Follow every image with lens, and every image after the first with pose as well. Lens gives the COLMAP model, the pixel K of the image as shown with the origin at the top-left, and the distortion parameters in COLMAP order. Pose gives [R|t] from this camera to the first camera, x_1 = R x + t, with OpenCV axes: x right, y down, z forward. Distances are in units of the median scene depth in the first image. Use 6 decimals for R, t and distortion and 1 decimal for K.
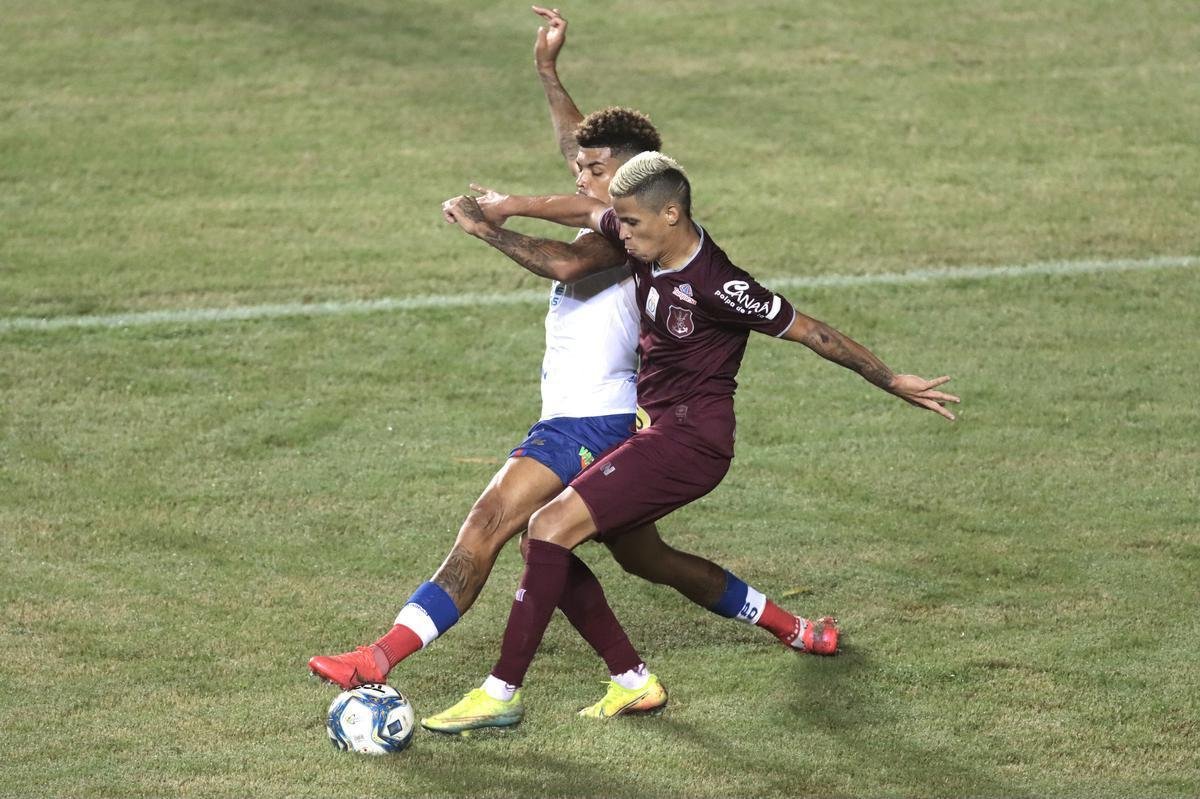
lens RADIAL K [[1613.2, 0, 600.0], [0, 1613.2, 399.5], [0, 0, 1]] dist [0.010833, 0.020932]
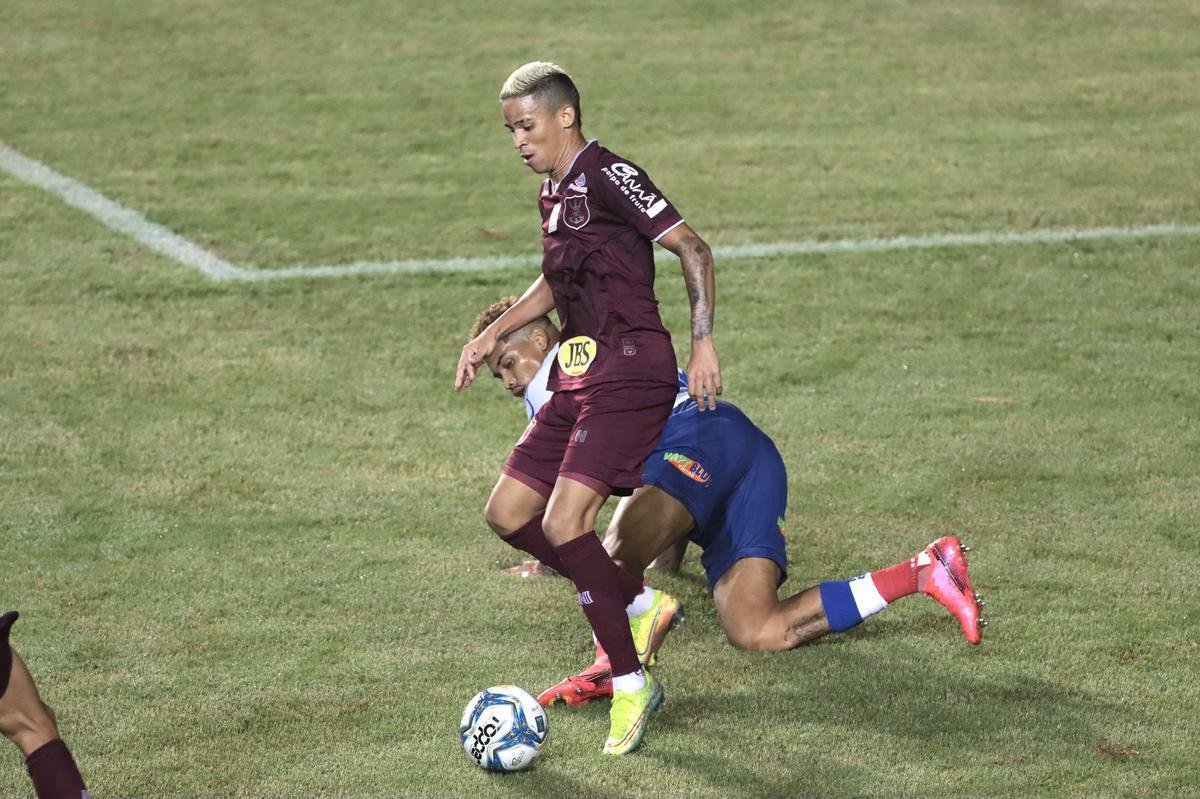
lens RADIAL K [[1613.2, 0, 600.0], [0, 1613.2, 399.5], [0, 0, 1]] dist [0.010833, 0.020932]
pose [[0.999981, 0.005519, -0.002892, -0.315834], [-0.005520, 0.999985, -0.000158, 0.039207], [0.002892, 0.000174, 0.999996, 0.001114]]
